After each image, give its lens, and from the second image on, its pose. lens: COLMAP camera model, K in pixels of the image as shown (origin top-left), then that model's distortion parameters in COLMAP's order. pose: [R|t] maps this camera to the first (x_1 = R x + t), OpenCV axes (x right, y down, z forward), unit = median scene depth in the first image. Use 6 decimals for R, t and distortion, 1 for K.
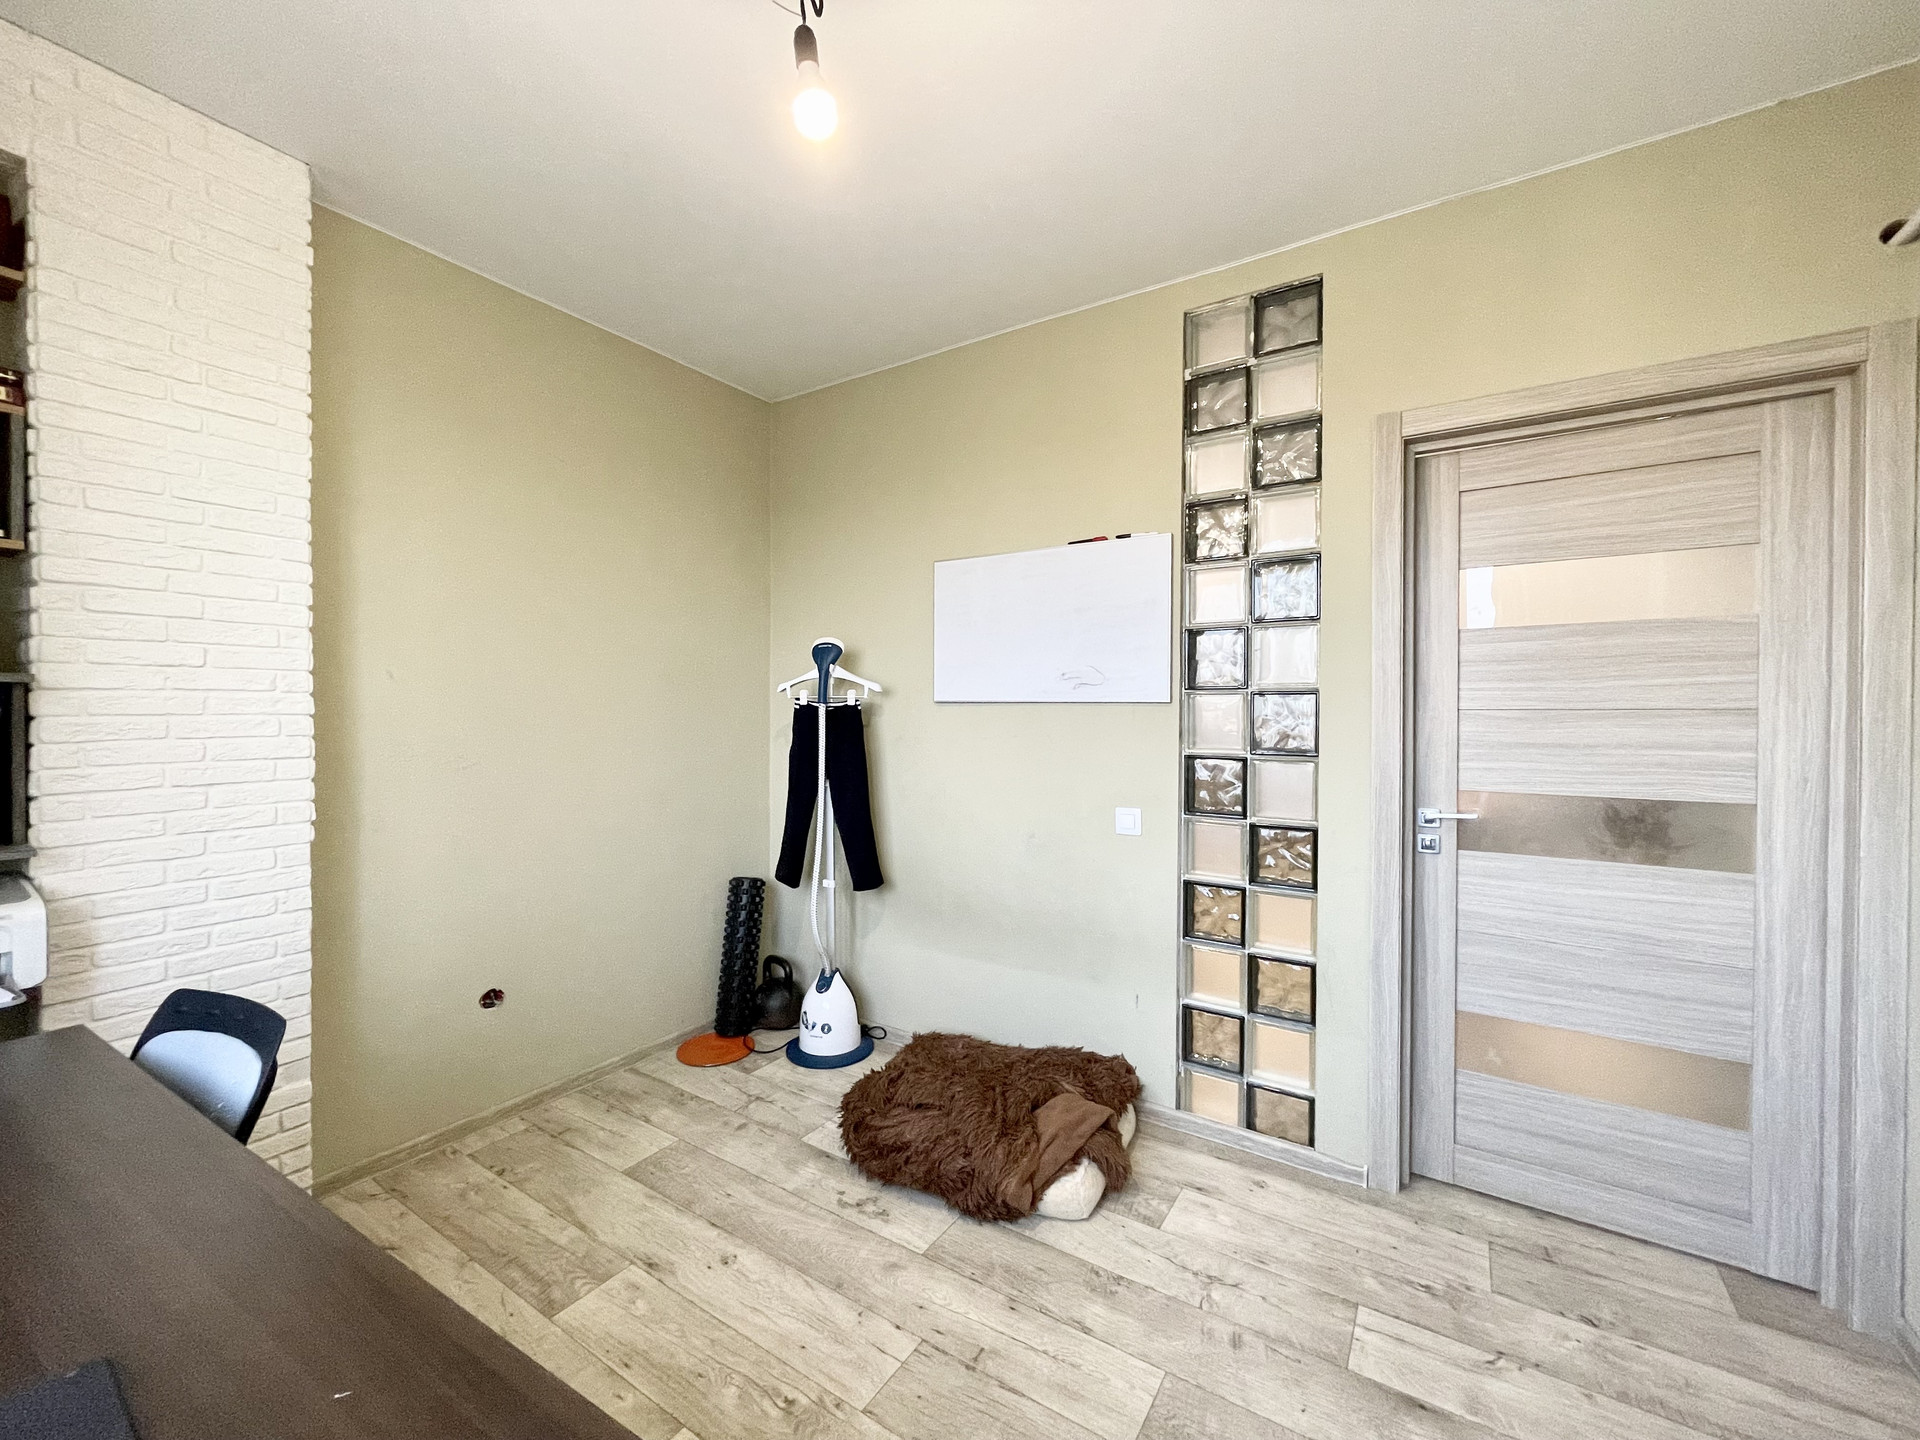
lens RADIAL K [[773.9, 0, 958.0], [0, 773.9, 718.5], [0, 0, 1]] dist [-0.001448, -0.000616]
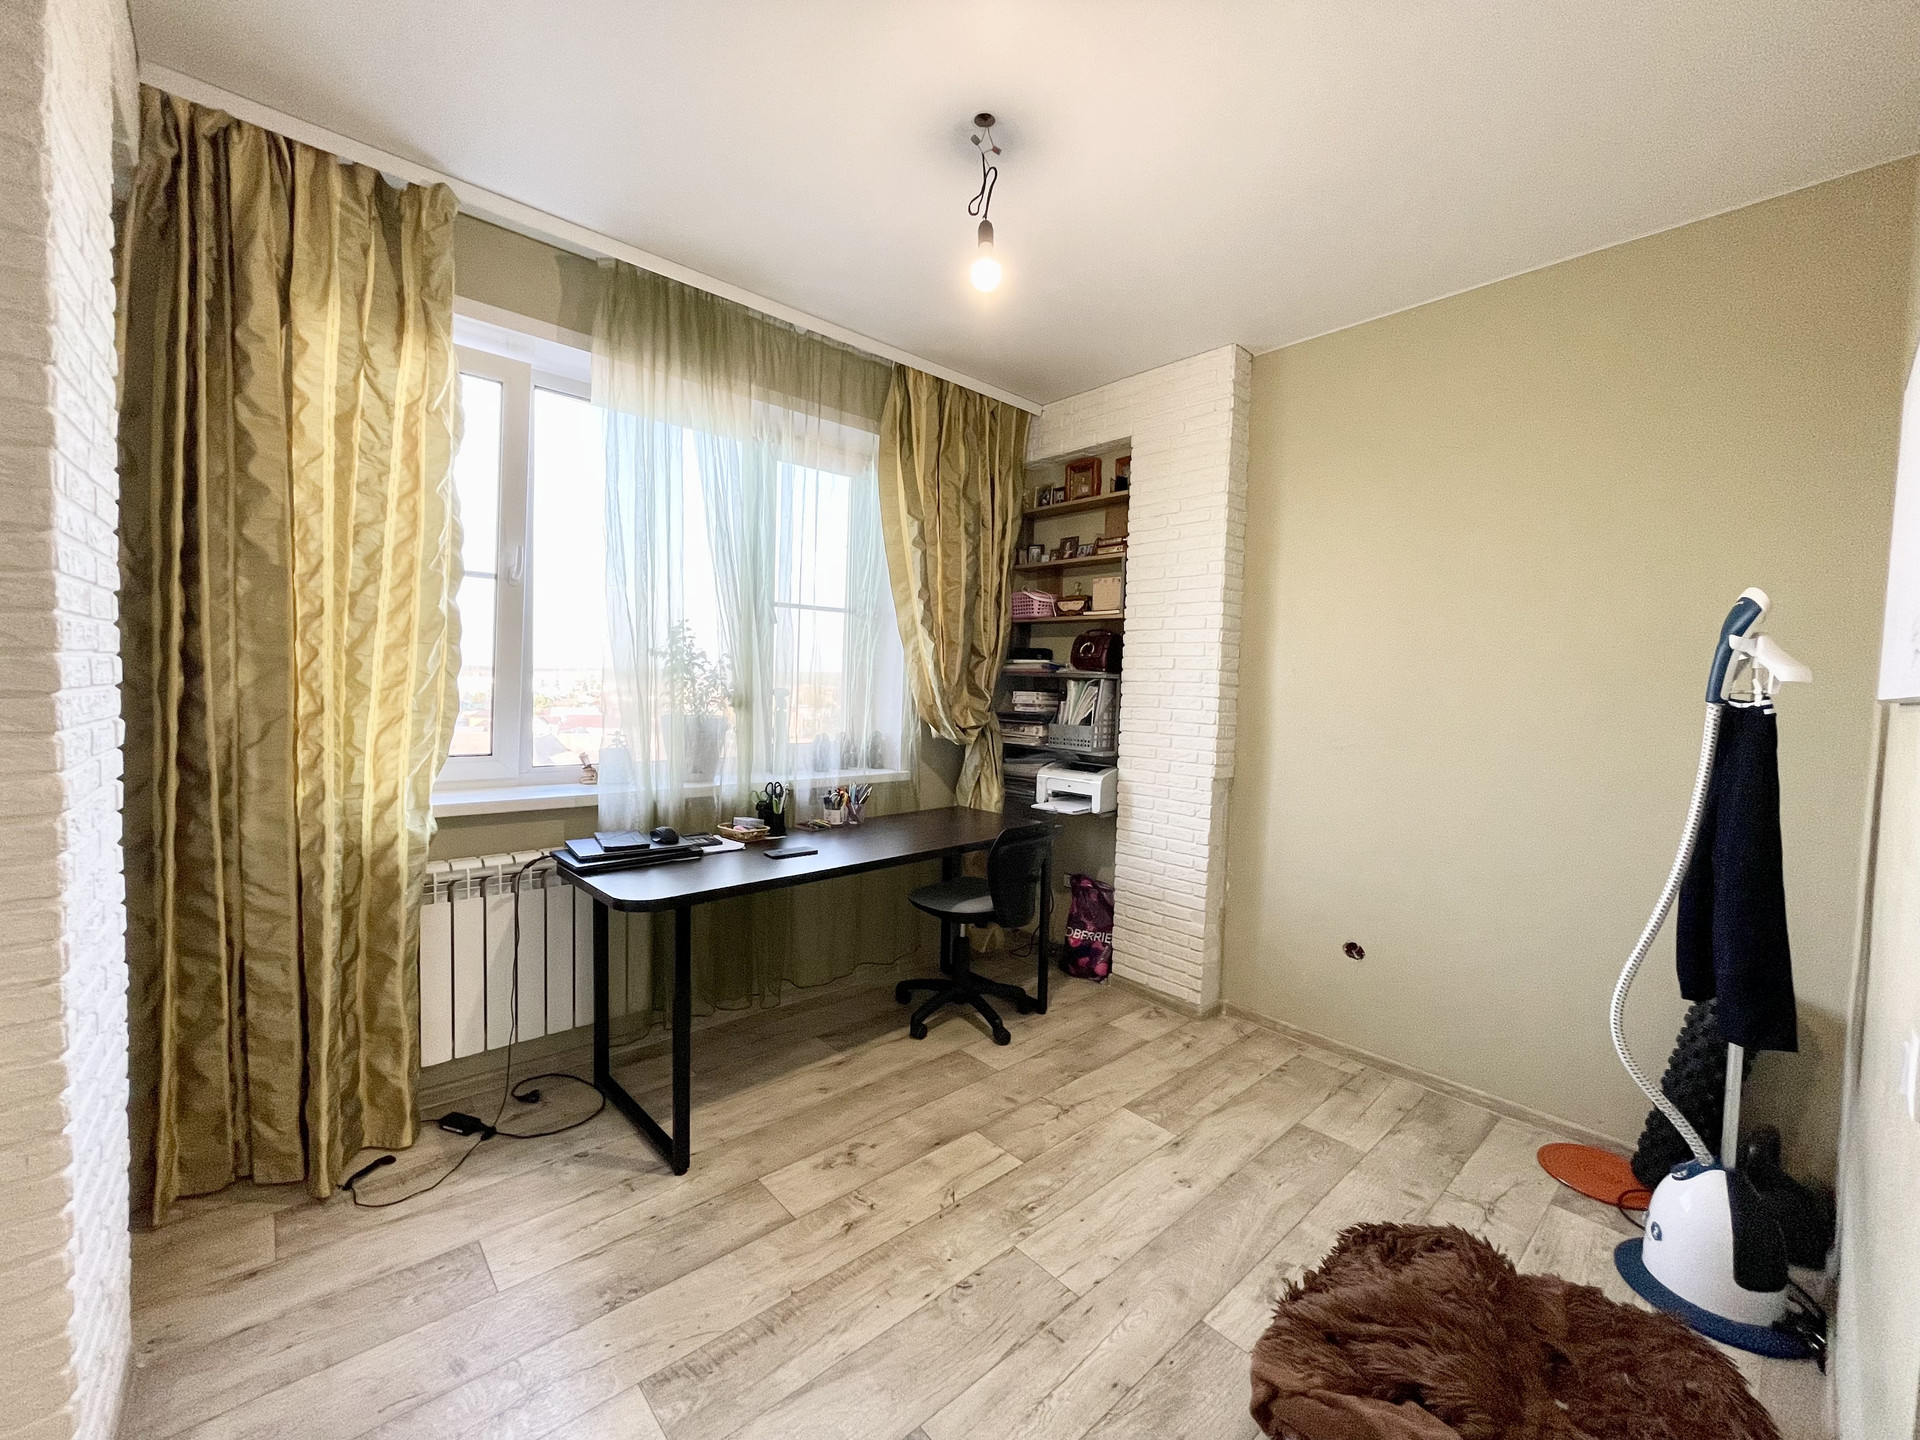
lens RADIAL K [[759.7, 0, 940.5], [0, 759.7, 720.6], [0, 0, 1]] dist [-0.000462, -0.000176]
pose [[-0.271466, 0.042481, -0.961510, 0.781417], [-0.037599, 0.997795, 0.054700, -0.021437], [0.961713, 0.051001, -0.269270, 0.855848]]
